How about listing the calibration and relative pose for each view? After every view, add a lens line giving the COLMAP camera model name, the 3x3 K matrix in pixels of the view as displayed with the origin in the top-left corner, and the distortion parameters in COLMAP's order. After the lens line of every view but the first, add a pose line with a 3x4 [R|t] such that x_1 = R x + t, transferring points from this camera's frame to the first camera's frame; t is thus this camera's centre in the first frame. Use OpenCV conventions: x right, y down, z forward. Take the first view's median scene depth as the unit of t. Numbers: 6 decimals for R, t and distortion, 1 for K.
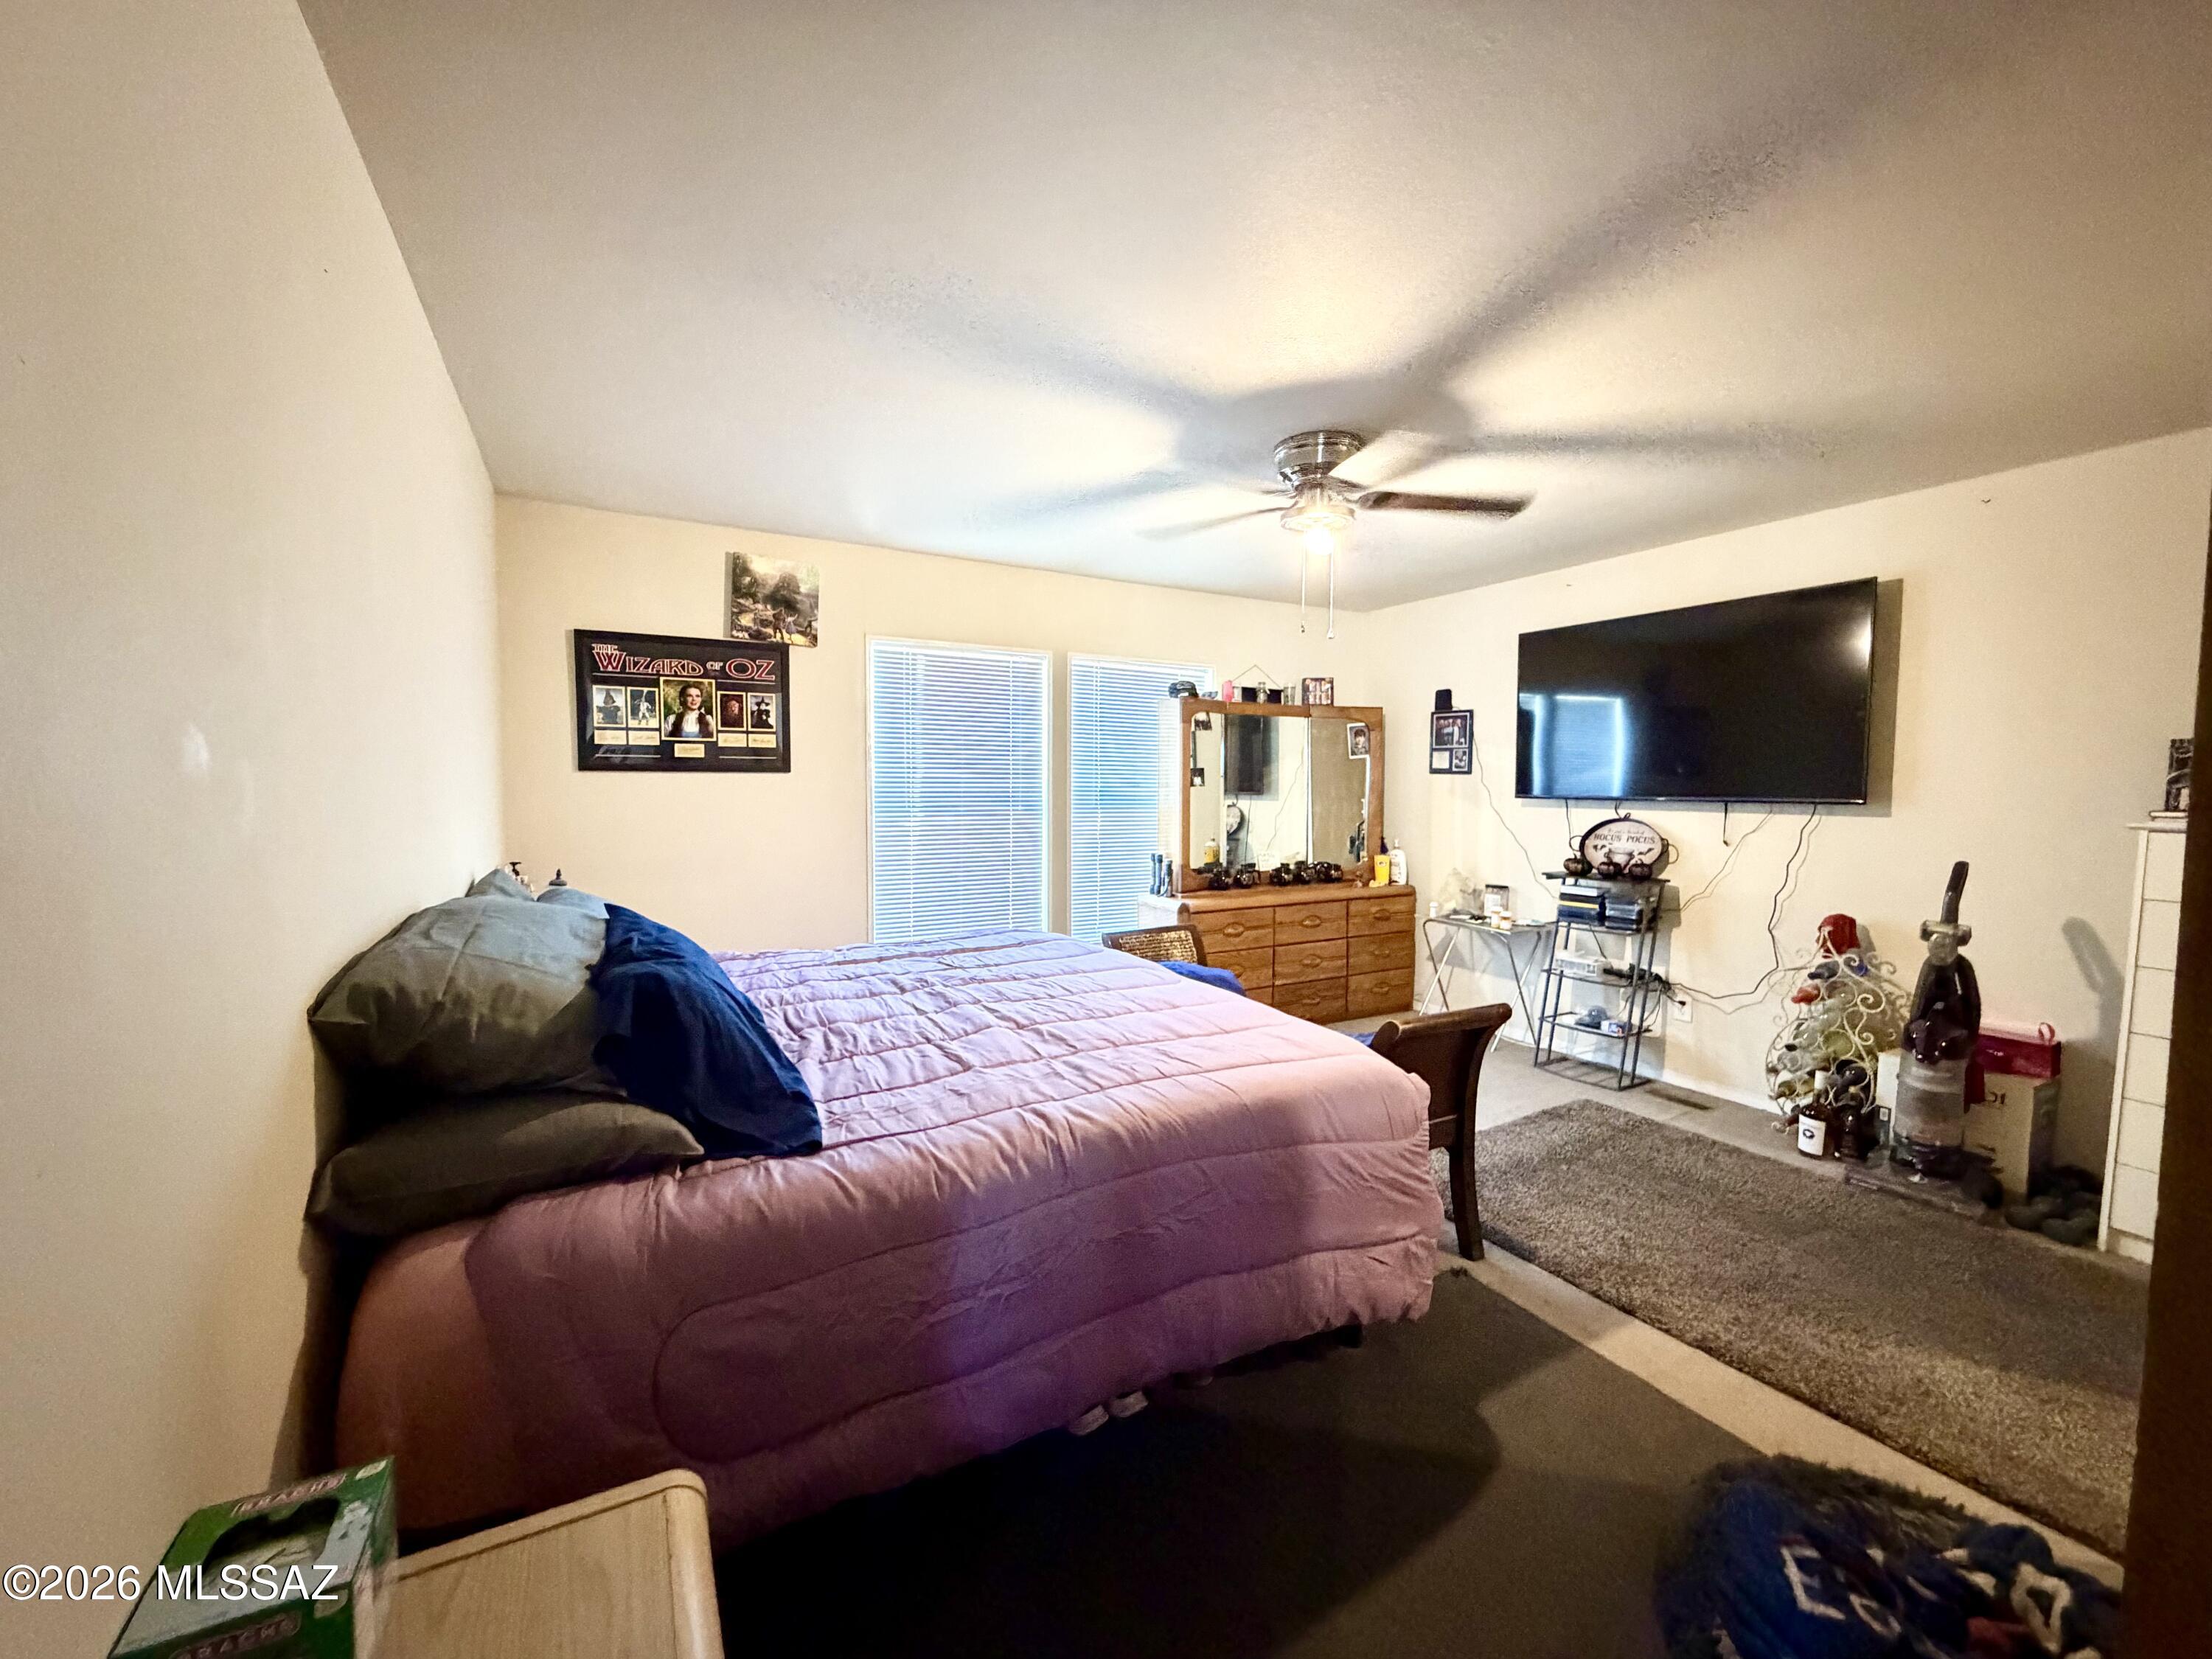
lens RADIAL K [[890.7, 0, 1100.3], [0, 890.7, 823.9], [0, 0, 1]] dist [-0.001859, 0.000102]
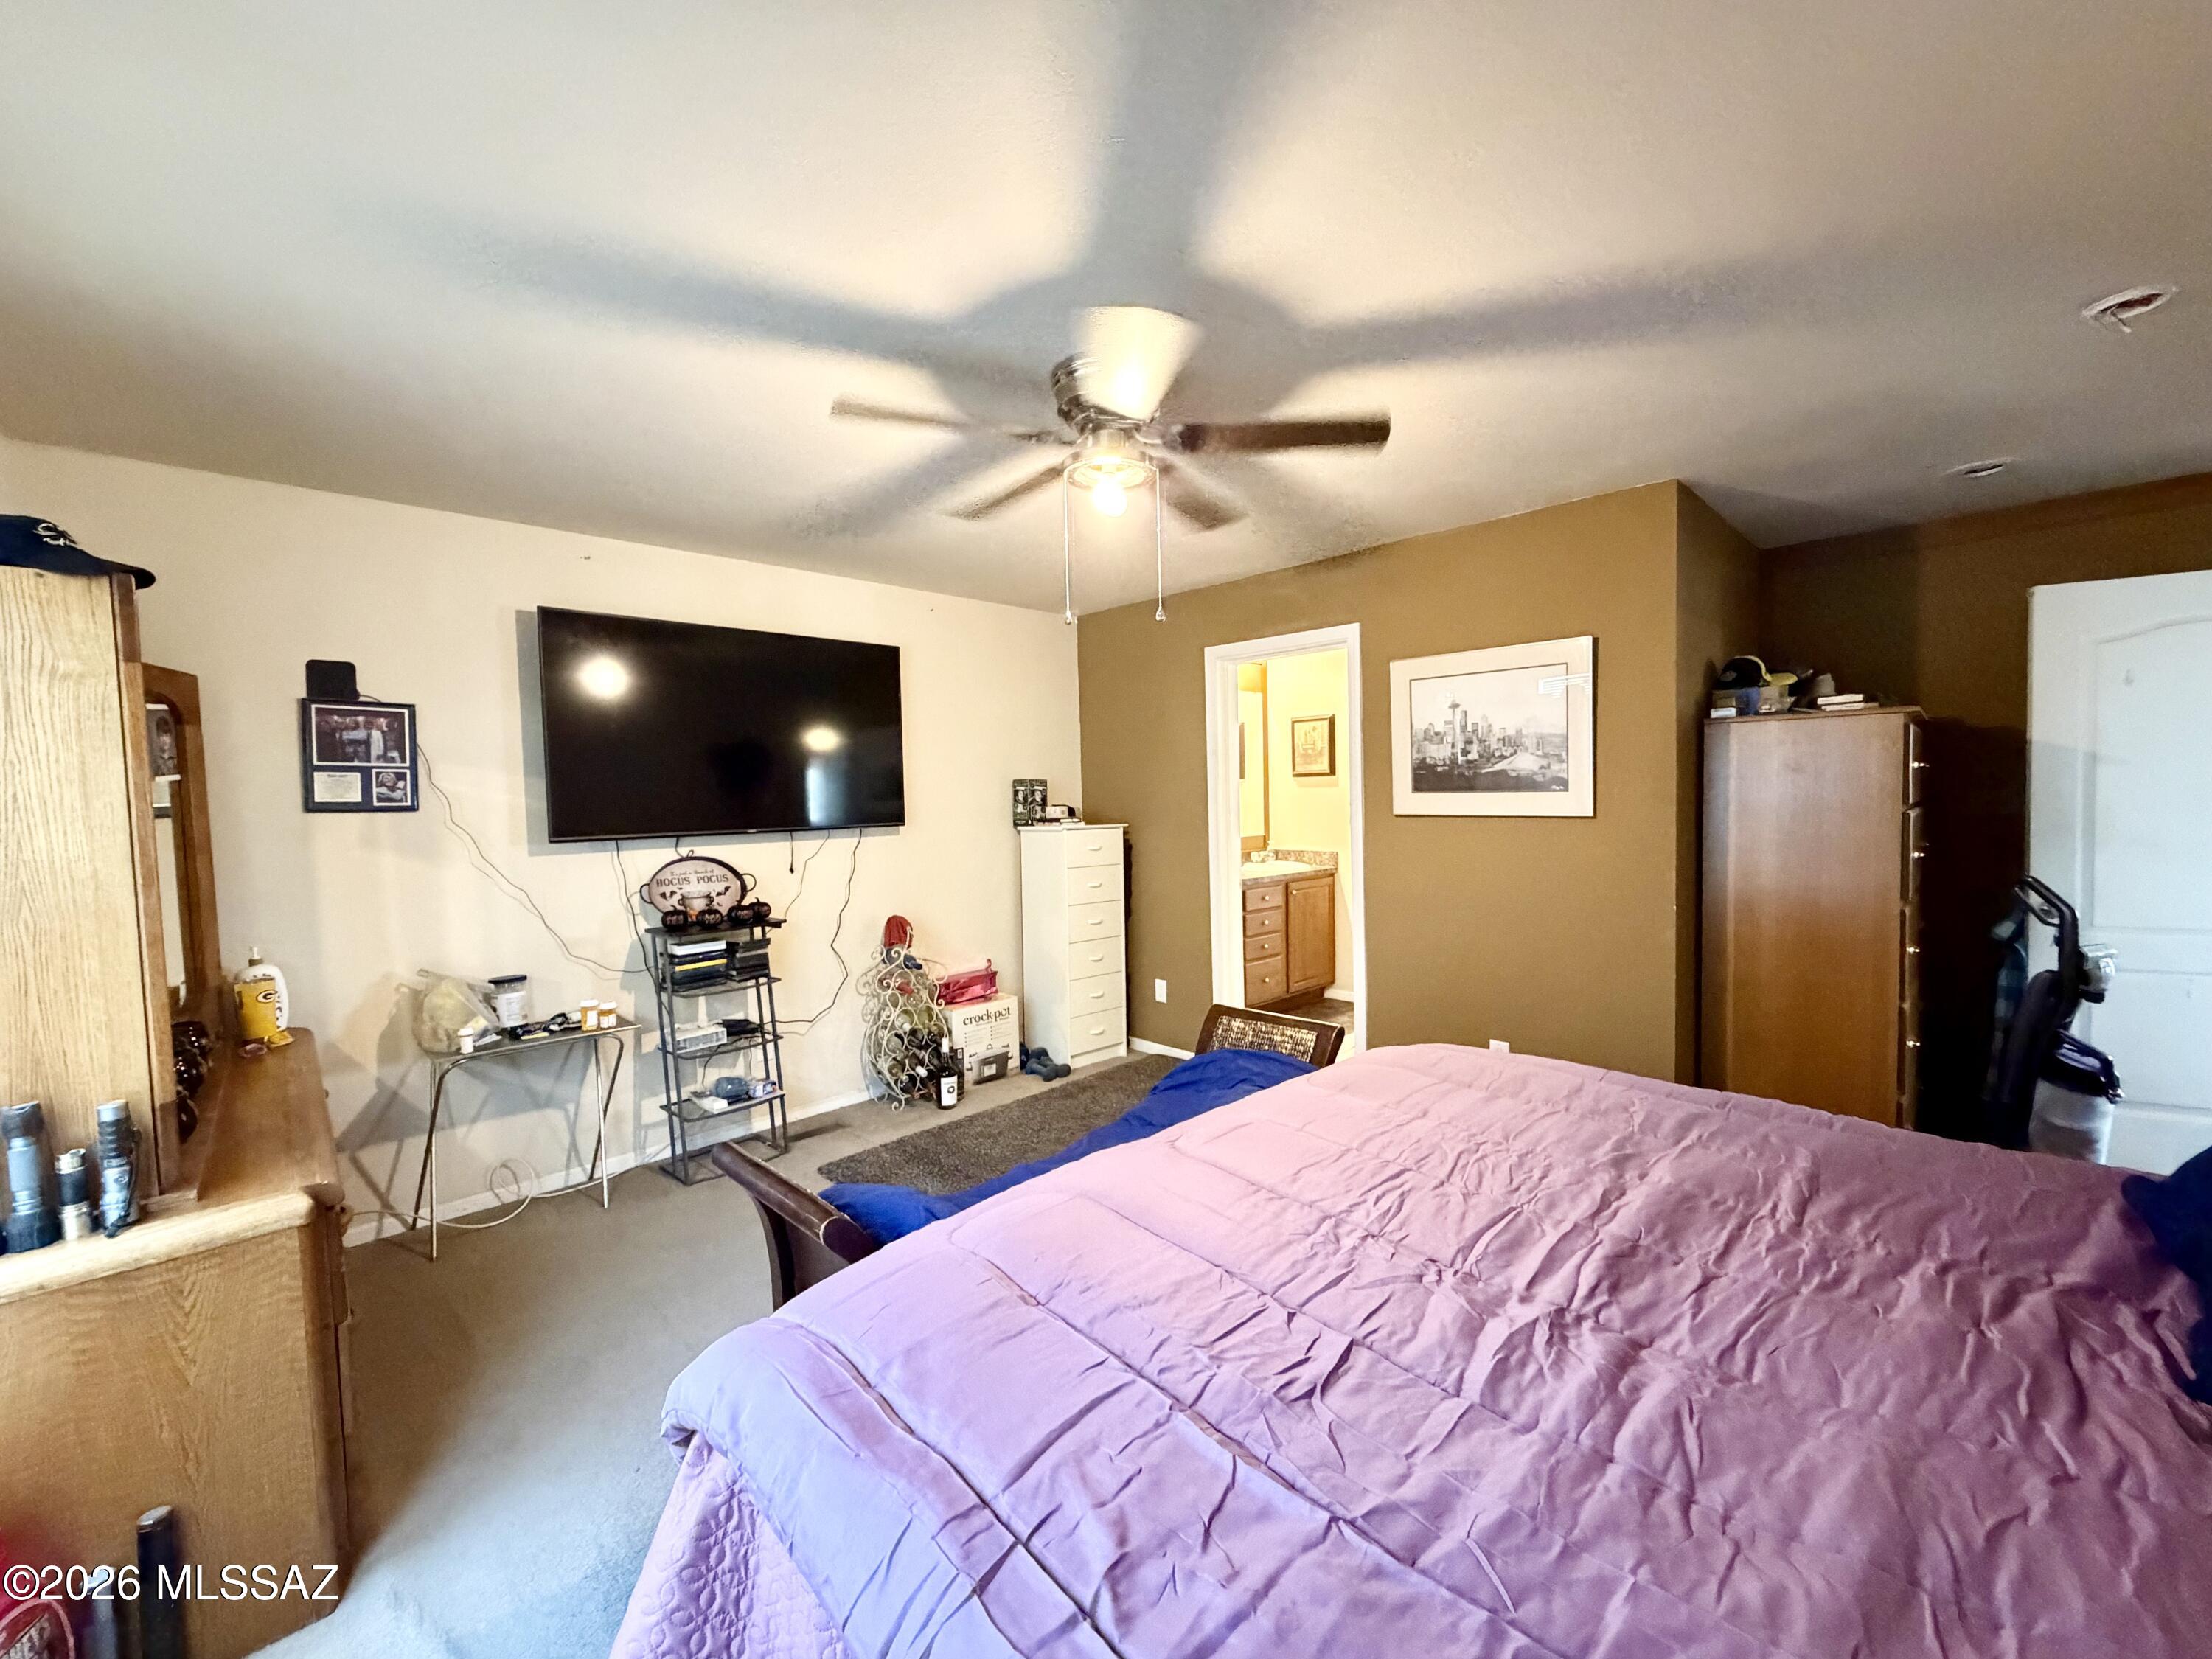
lens RADIAL K [[890.7, 0, 1103.0], [0, 890.7, 847.8], [0, 0, 1]] dist [-0.001859, 0.000102]
pose [[-0.258582, -0.034596, 0.965370, -0.330861], [0.087076, 0.994455, 0.058963, -0.030201], [-0.962057, 0.099307, -0.254136, 0.816025]]
